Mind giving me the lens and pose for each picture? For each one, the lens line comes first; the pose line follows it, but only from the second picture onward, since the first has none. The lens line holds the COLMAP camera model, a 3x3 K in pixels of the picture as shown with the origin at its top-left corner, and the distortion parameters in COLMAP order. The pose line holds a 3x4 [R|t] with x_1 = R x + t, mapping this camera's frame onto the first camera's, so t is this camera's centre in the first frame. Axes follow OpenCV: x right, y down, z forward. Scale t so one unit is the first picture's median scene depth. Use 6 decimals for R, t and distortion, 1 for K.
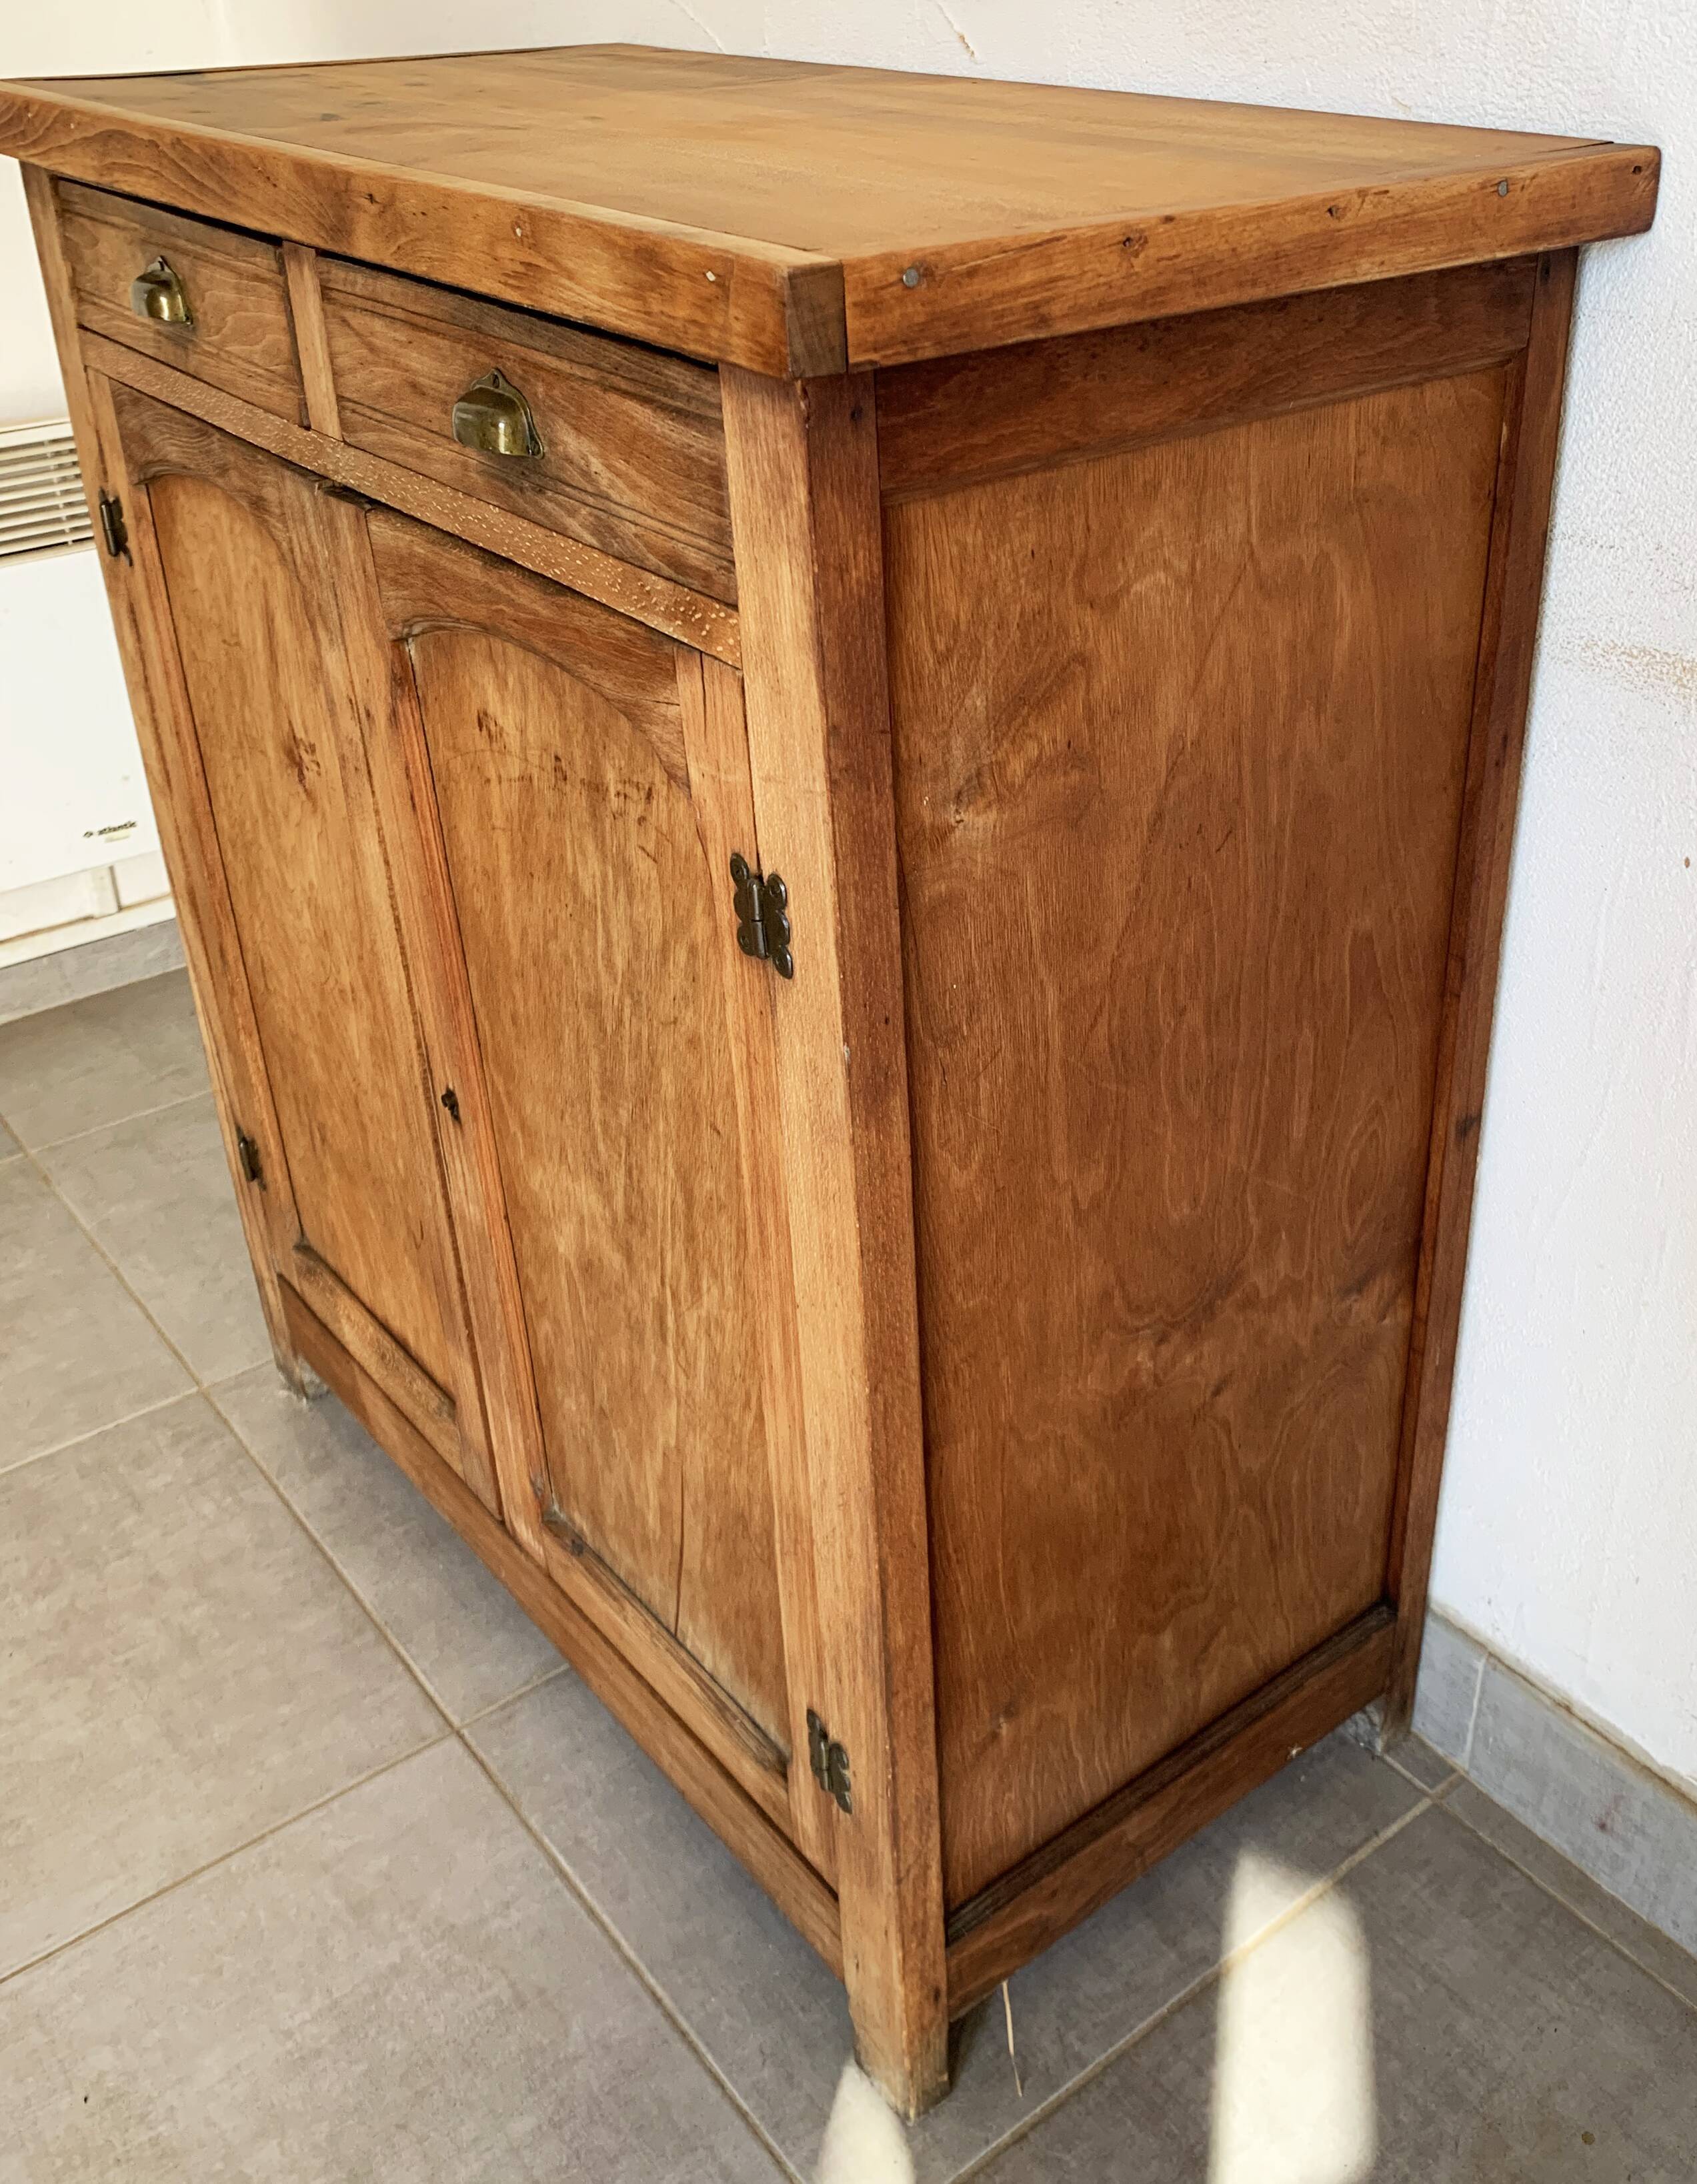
lens RADIAL K [[2048.1, 0, 996.6], [0, 2048.1, 970.9], [0, 0, 1]] dist [0.167691, -0.432990]
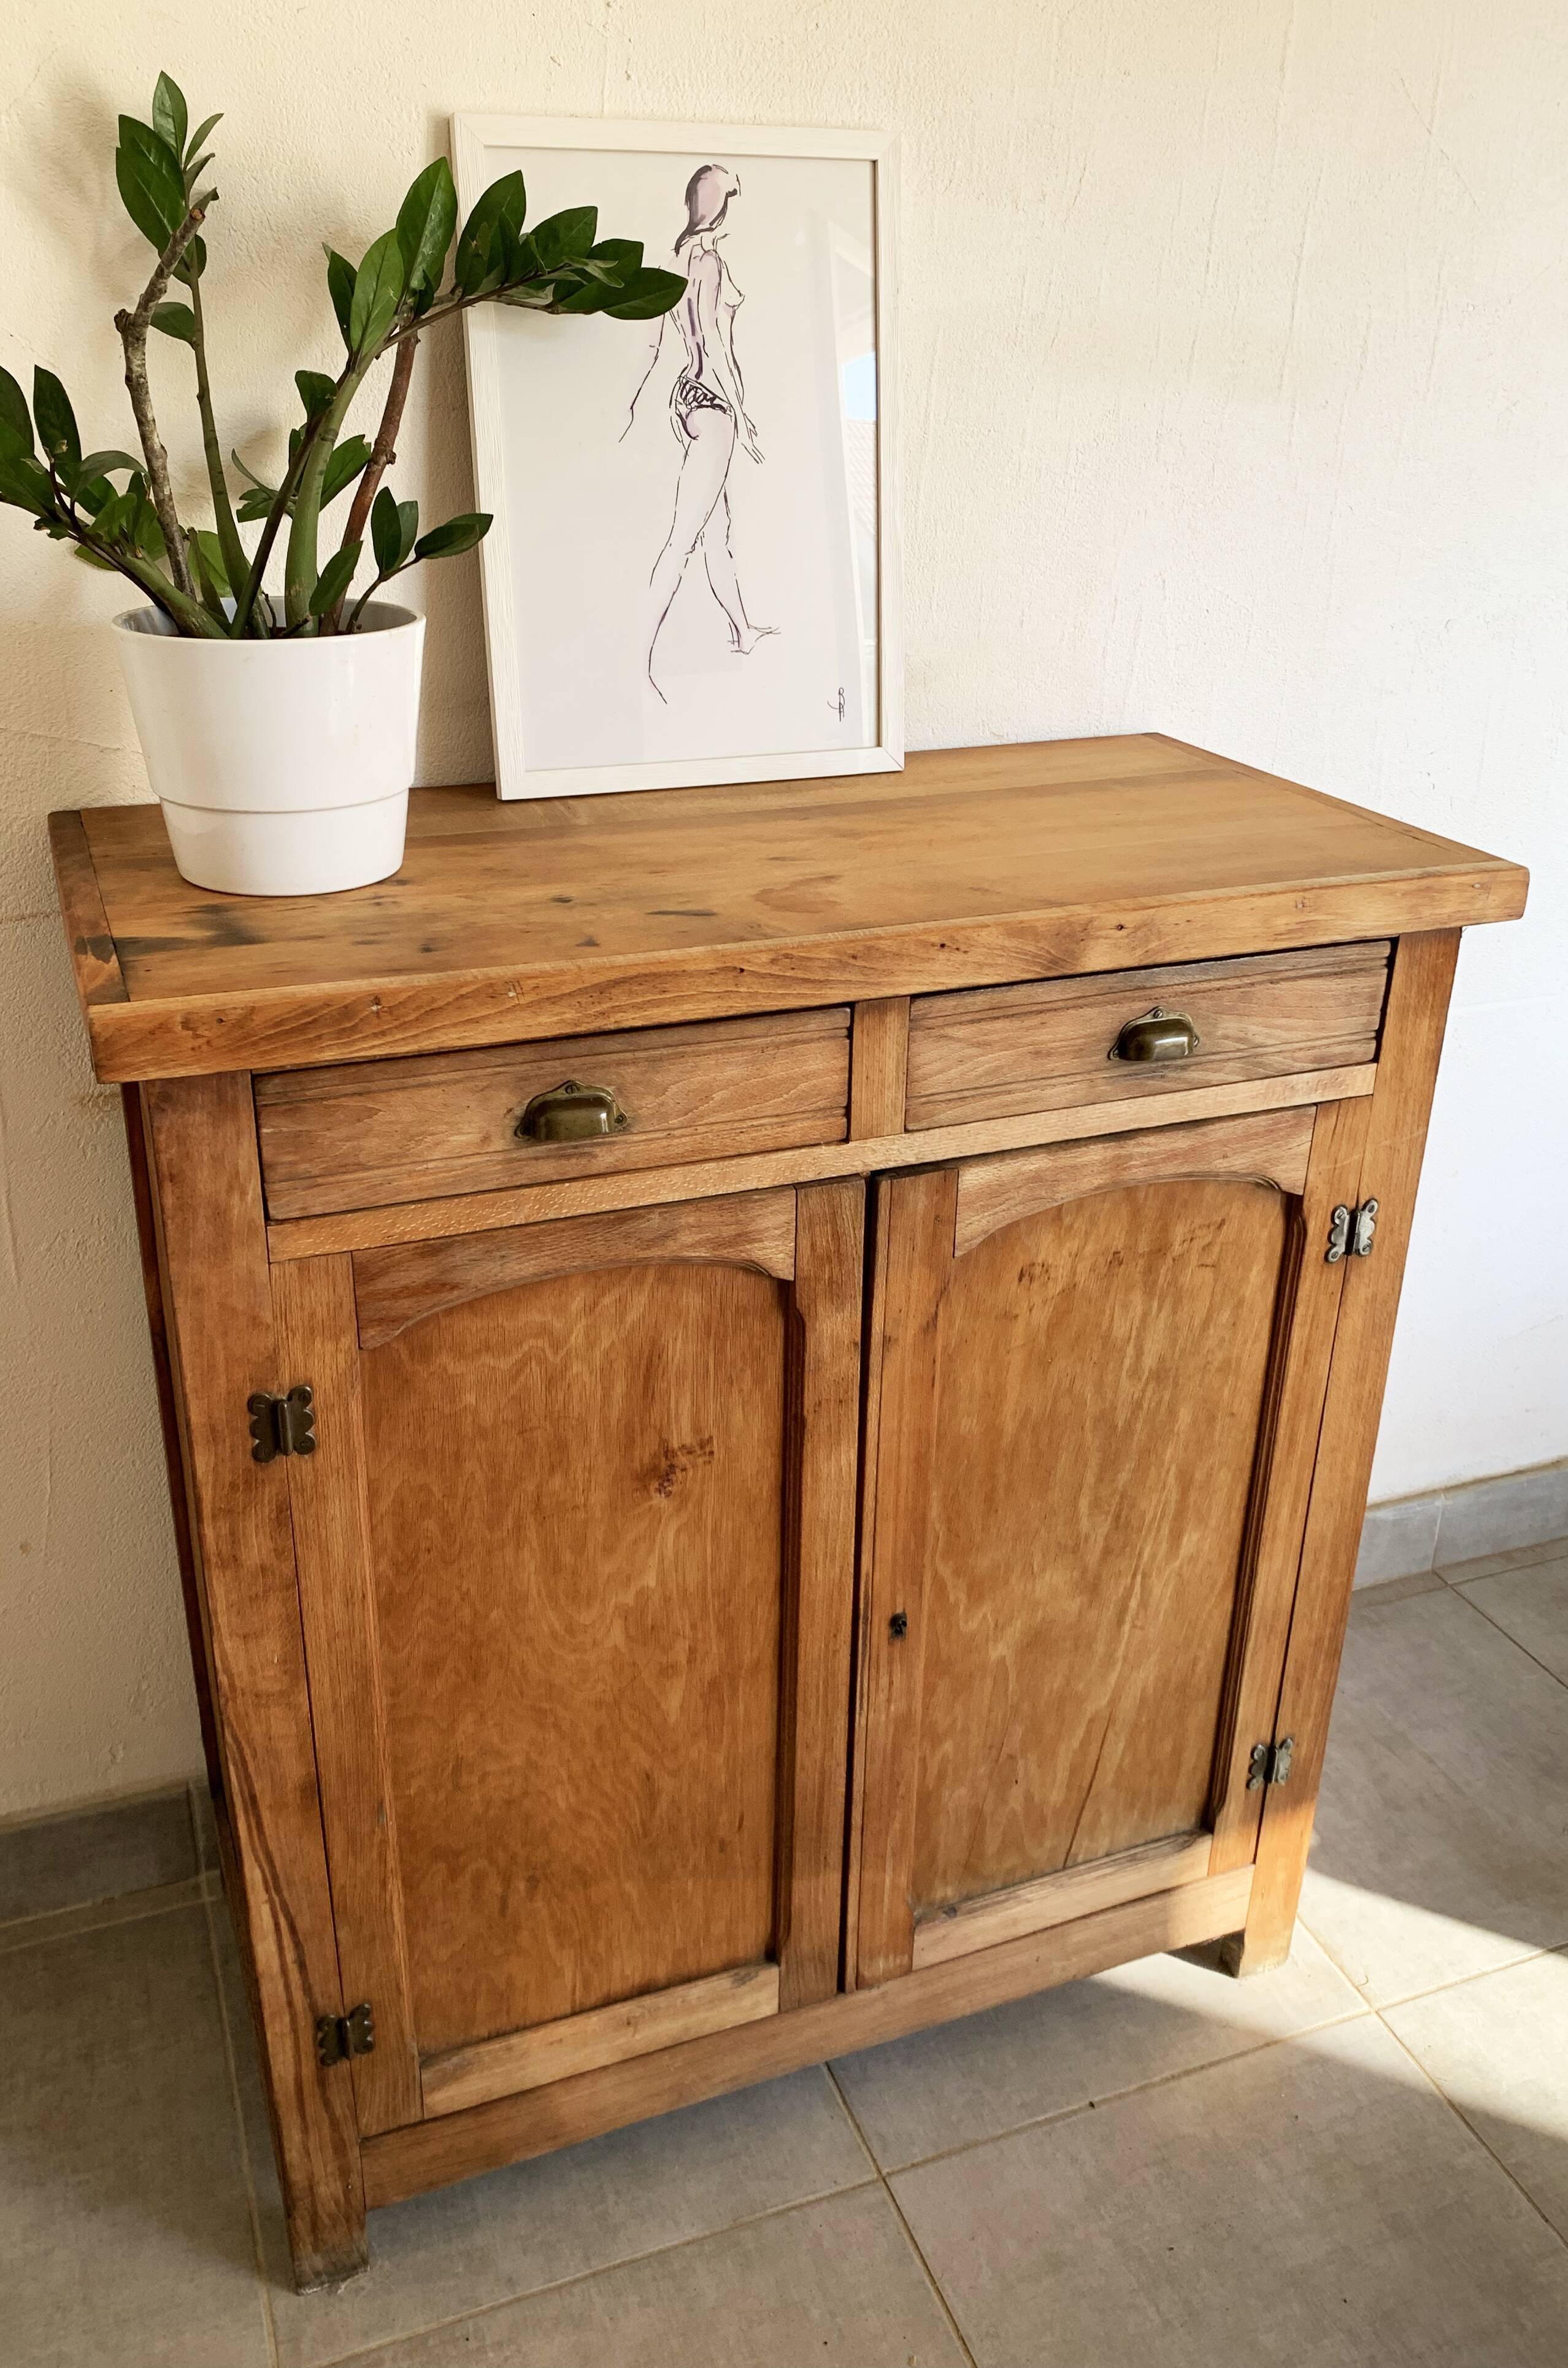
lens RADIAL K [[1895.8, 0, 738.0], [0, 1895.8, 1132.0], [0, 0, 1]] dist [0.091842, -0.209238]
pose [[0.322642, -0.364207, 0.873645, -1.466762], [0.431475, 0.878119, 0.206726, -0.581011], [-0.842456, 0.310257, 0.440465, 0.619280]]
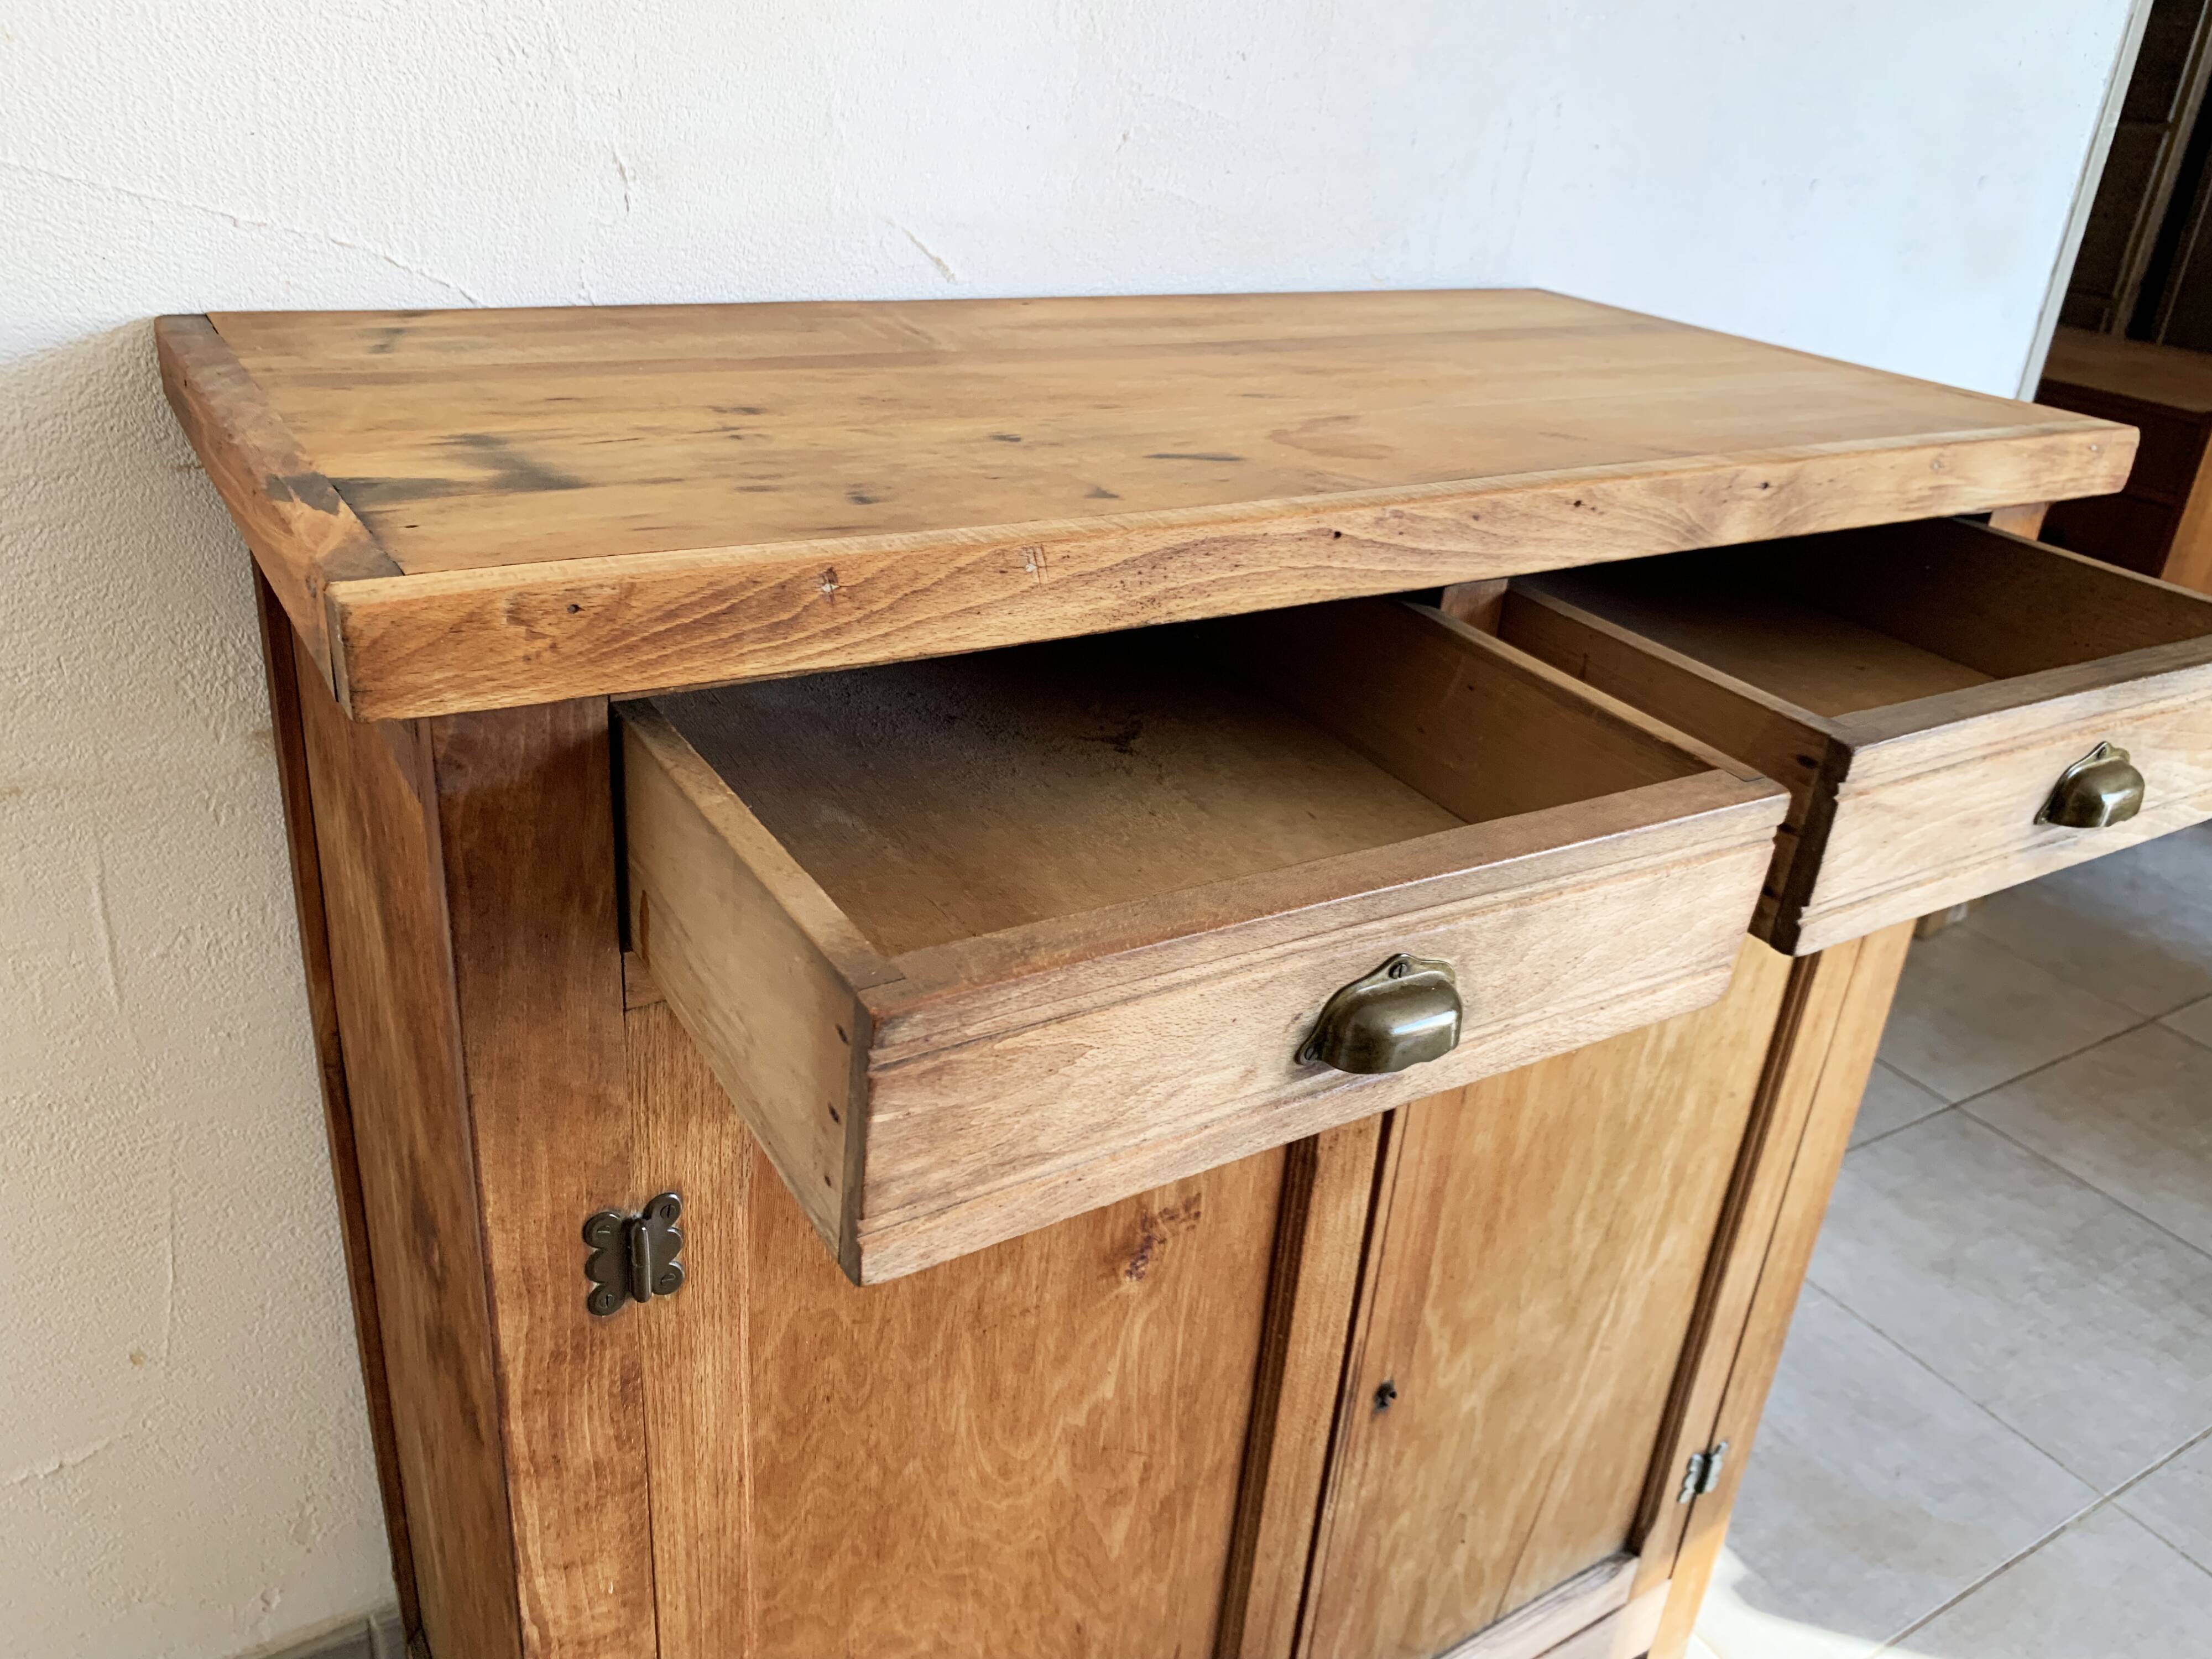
lens RADIAL K [[1713.7, 0, 1108.1], [0, 1713.7, 808.6], [0, 0, 1]] dist [0.031108, -0.080802]
pose [[0.129089, -0.402461, 0.906290, -1.113457], [0.397391, 0.858335, 0.324562, -0.594883], [-0.908524, 0.318254, 0.270736, 1.020960]]
